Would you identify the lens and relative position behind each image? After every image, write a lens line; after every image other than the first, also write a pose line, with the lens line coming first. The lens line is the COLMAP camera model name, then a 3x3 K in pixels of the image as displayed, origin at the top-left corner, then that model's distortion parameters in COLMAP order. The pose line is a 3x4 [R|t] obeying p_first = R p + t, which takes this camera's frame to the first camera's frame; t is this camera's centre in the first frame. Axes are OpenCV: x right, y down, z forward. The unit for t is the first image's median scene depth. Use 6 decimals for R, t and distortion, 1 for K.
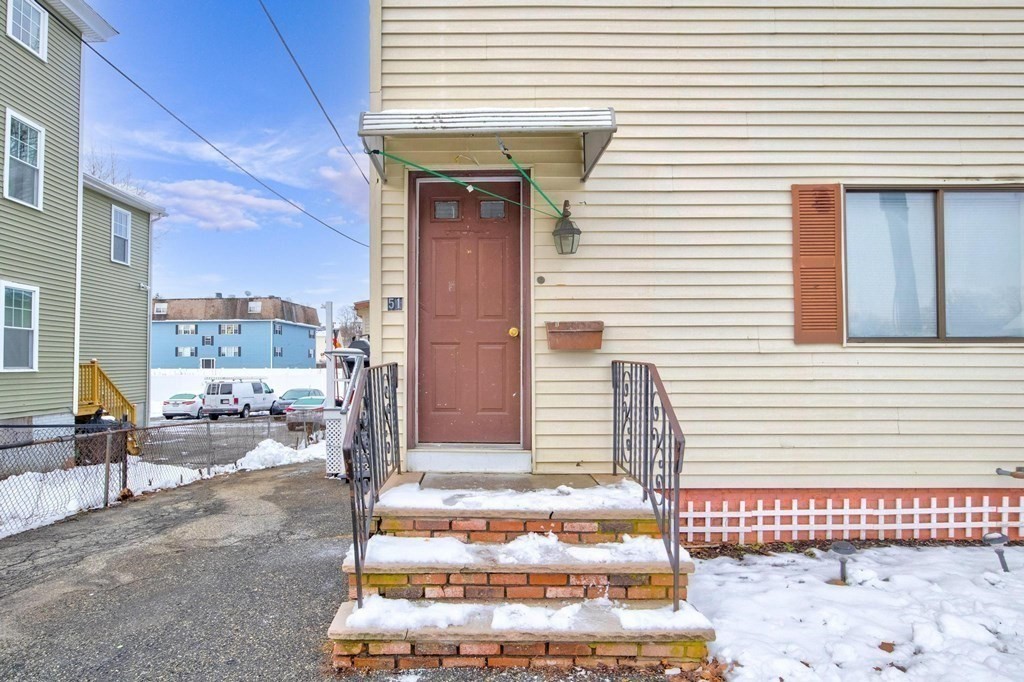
lens RADIAL K [[561.1, 0, 512.0], [0, 561.1, 341.0], [0, 0, 1]] dist [-0.009760, 0.000383]
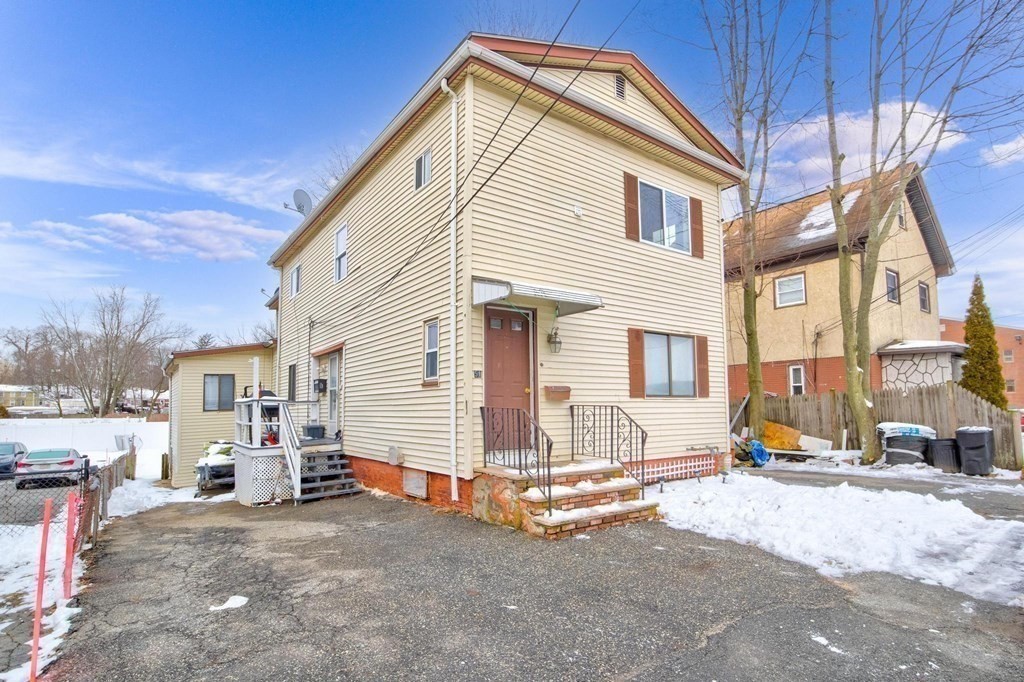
lens RADIAL K [[515.3, 0, 512.3], [0, 515.3, 359.6], [0, 0, 1]] dist [-0.002529, -0.000357]
pose [[0.810611, 0.048598, 0.583565, -1.122374], [-0.015751, 0.997999, -0.061231, -0.013492], [-0.585373, 0.040443, 0.809755, -0.427910]]
